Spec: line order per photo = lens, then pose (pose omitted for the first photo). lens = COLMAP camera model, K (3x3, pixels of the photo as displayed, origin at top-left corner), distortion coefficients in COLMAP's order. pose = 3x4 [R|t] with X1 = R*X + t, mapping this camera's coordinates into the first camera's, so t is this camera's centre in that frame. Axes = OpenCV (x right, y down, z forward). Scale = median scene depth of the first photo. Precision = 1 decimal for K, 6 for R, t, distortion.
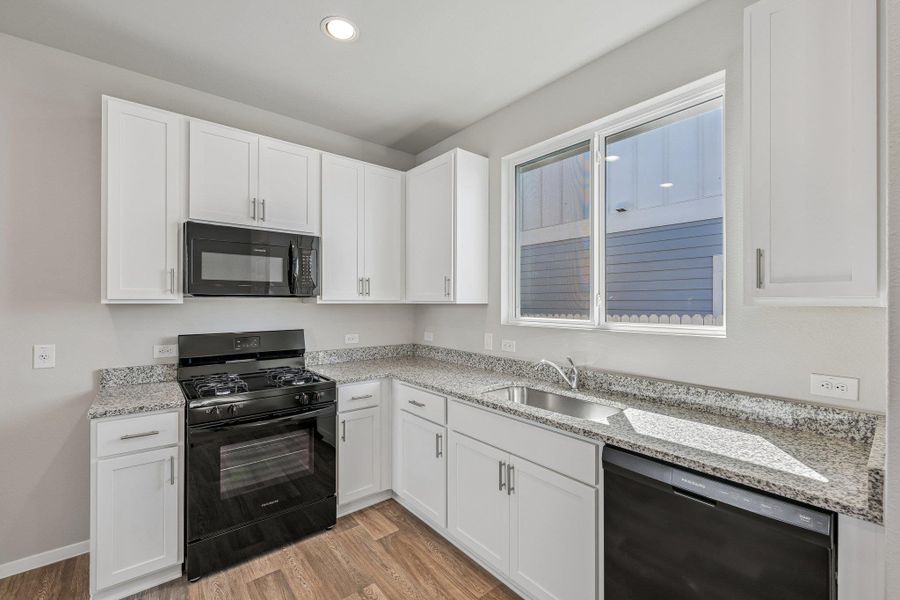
lens RADIAL K [[376.6, 0, 450.0], [0, 376.6, 300.0], [0, 0, 1]] dist [-0.001858, -0.000115]
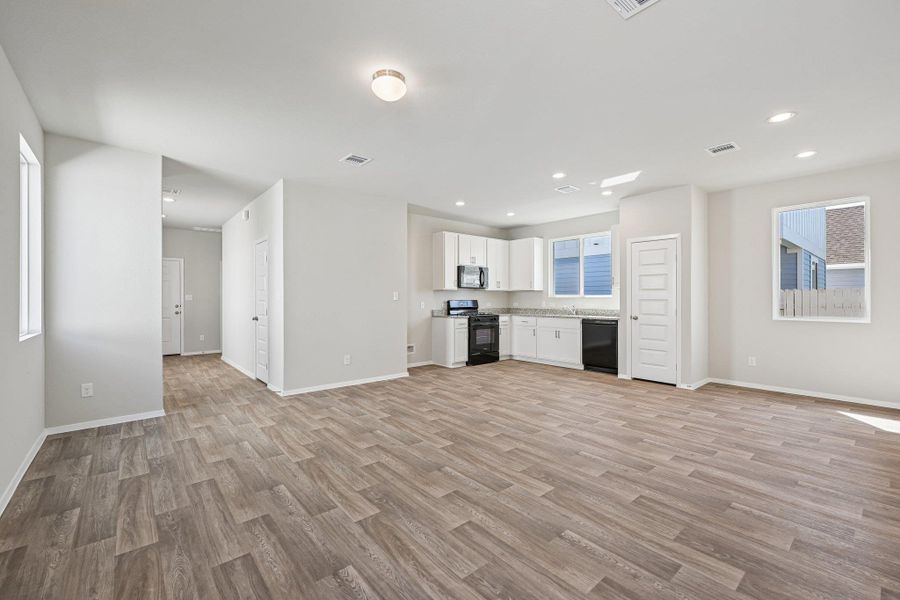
lens RADIAL K [[374.6, 0, 448.4], [0, 374.6, 311.5], [0, 0, 1]] dist [-0.012892, 0.000168]
pose [[0.999753, -0.004002, 0.021861, -0.781984], [0.003111, 0.999169, 0.040644, 0.058467], [-0.022005, -0.040566, 0.998935, -2.079783]]
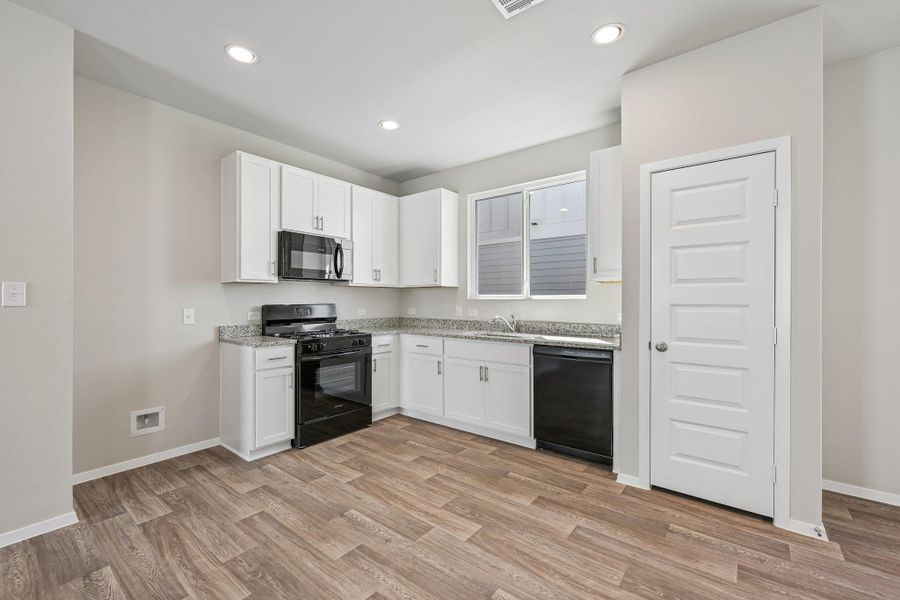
lens RADIAL K [[376.6, 0, 450.0], [0, 376.6, 300.0], [0, 0, 1]] dist [-0.001858, -0.000115]
pose [[0.976053, -0.002379, 0.217518, -0.320999], [0.001535, 0.999991, 0.004049, 0.067397], [-0.217526, -0.003618, 0.976048, -0.611878]]
